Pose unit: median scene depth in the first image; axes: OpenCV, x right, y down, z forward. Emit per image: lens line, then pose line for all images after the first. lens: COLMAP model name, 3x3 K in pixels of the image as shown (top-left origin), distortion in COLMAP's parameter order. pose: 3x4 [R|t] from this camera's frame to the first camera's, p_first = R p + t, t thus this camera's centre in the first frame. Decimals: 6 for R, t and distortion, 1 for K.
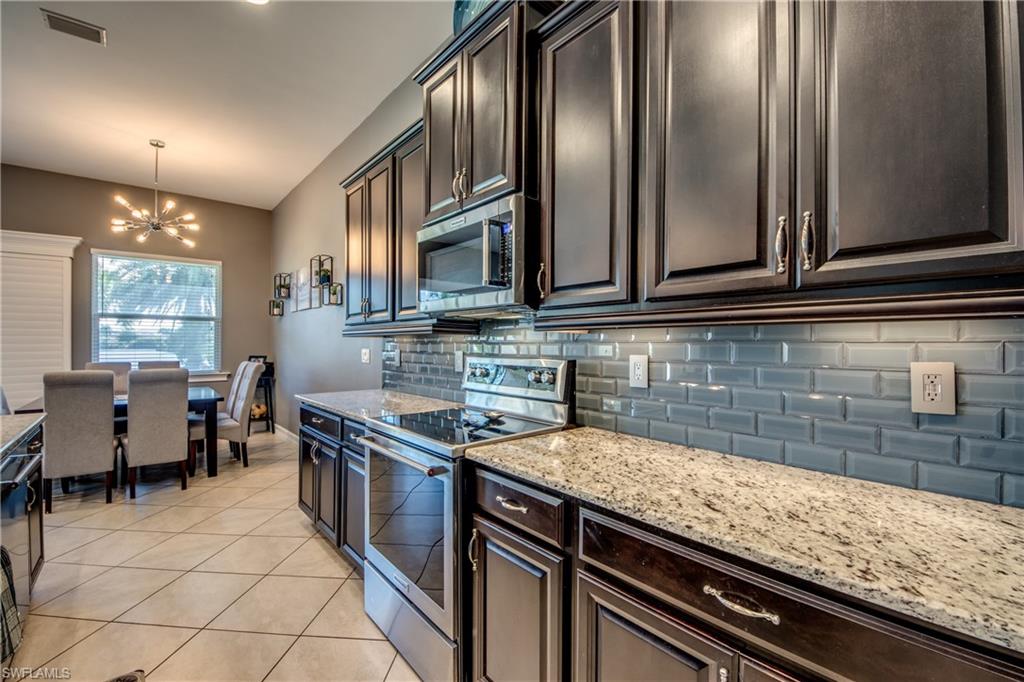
lens RADIAL K [[438.3, 0, 525.4], [0, 438.3, 345.3], [0, 0, 1]] dist [-0.001161, -0.008323]
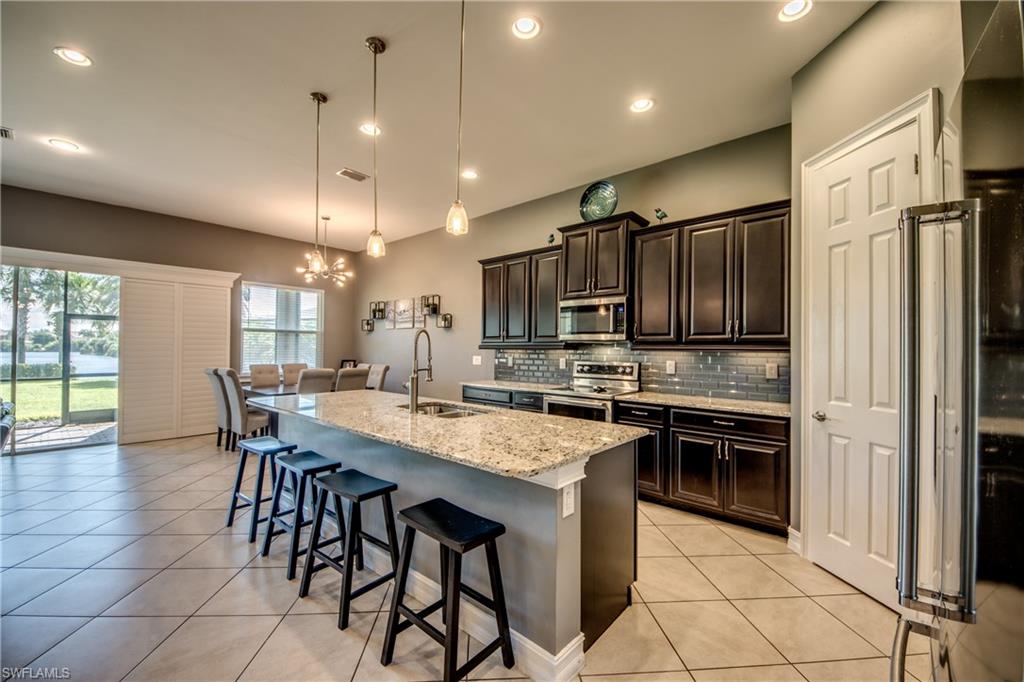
lens RADIAL K [[390.2, 0, 531.3], [0, 390.2, 340.8], [0, 0, 1]] dist [0.002008, -0.008827]
pose [[0.993254, 0.010818, 0.115450, -0.784703], [-0.007670, 0.999588, -0.027672, -0.024845], [-0.115702, 0.026600, 0.992928, -1.106517]]
